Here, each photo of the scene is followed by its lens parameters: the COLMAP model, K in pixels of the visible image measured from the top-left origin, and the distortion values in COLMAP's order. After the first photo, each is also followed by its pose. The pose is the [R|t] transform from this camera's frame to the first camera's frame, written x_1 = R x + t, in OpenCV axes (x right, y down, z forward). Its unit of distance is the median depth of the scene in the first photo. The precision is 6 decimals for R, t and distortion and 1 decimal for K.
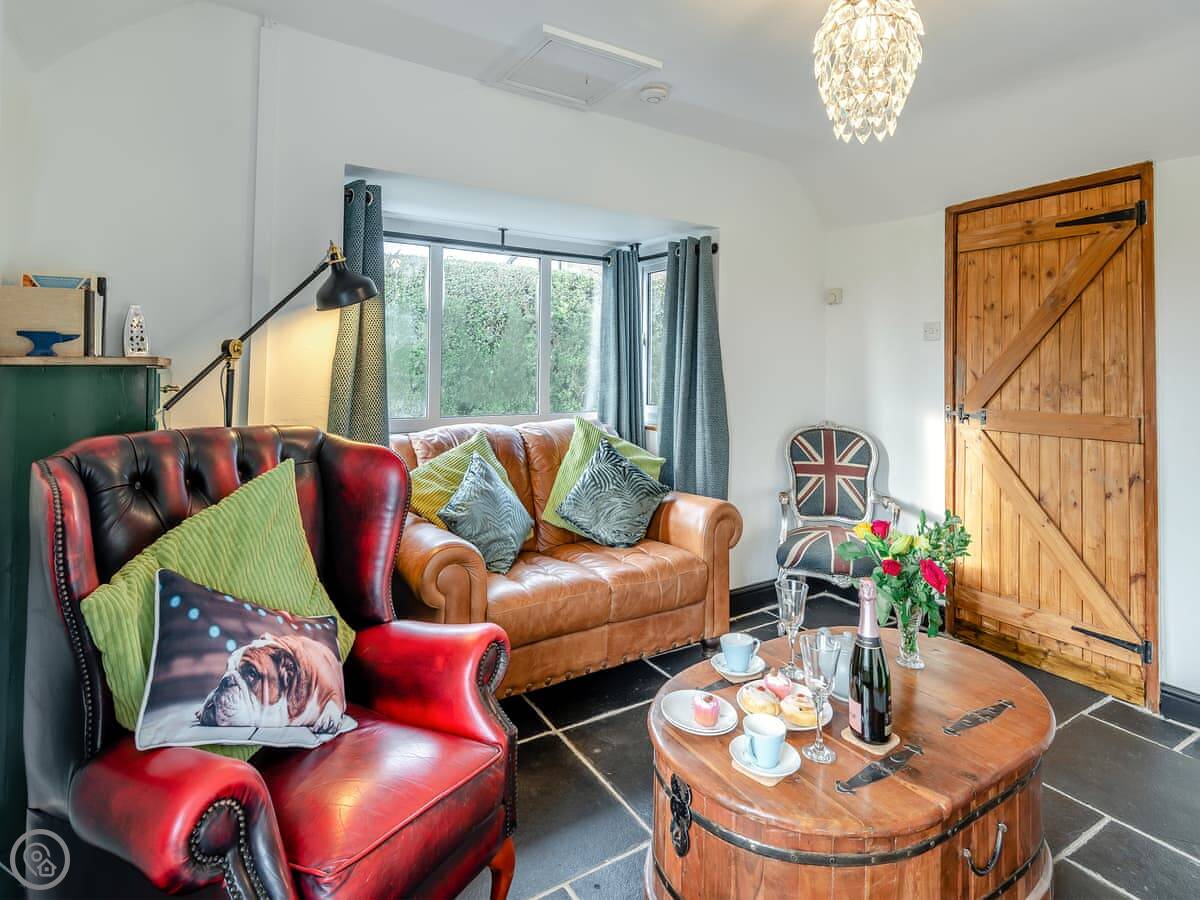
lens RADIAL K [[638.9, 0, 600.4], [0, 638.9, 442.9], [0, 0, 1]] dist [-0.011884, -0.001428]
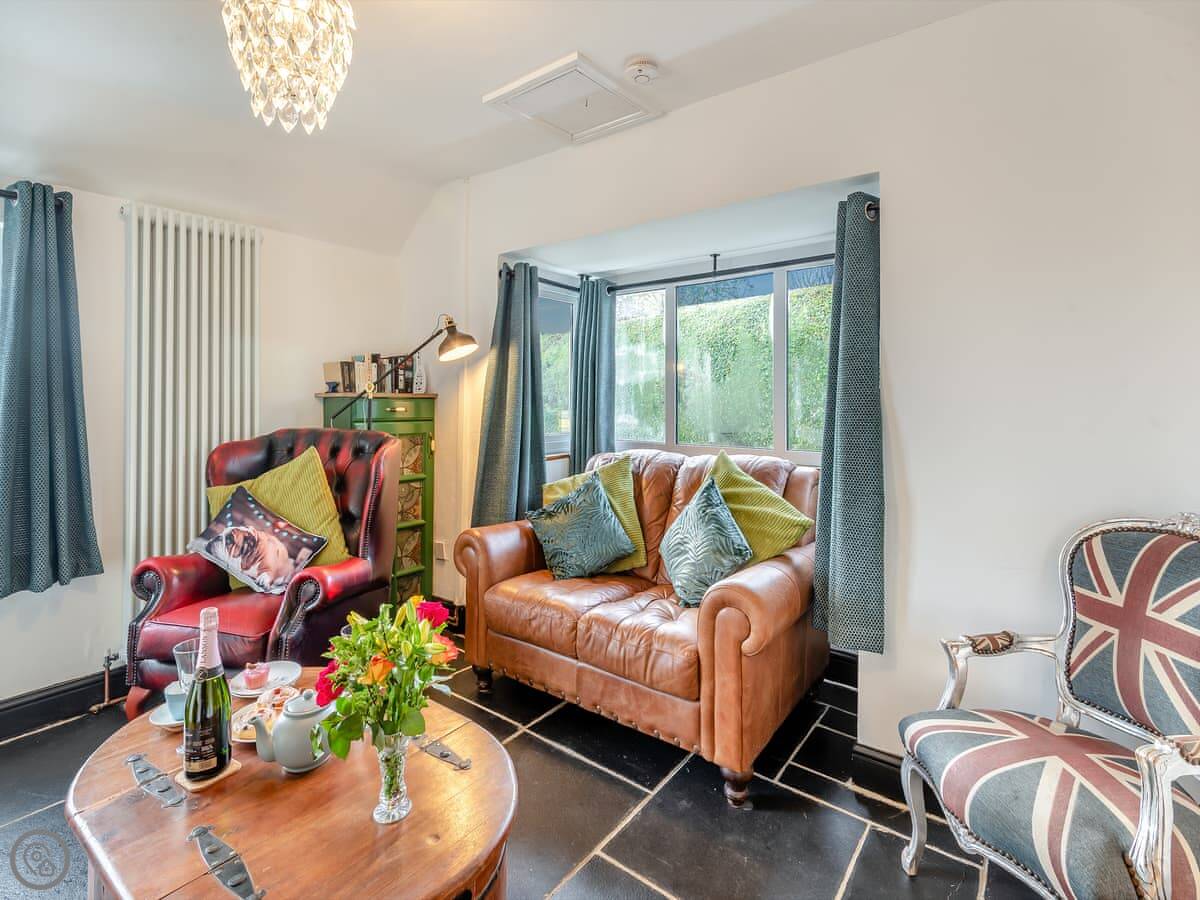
lens RADIAL K [[578.2, 0, 602.2], [0, 578.2, 440.9], [0, 0, 1]] dist [-0.000948, -0.001005]
pose [[0.355074, 0.073853, -0.931916, 1.179207], [-0.102942, 0.993901, 0.039542, -0.123052], [0.929153, 0.081893, 0.360511, 0.993778]]
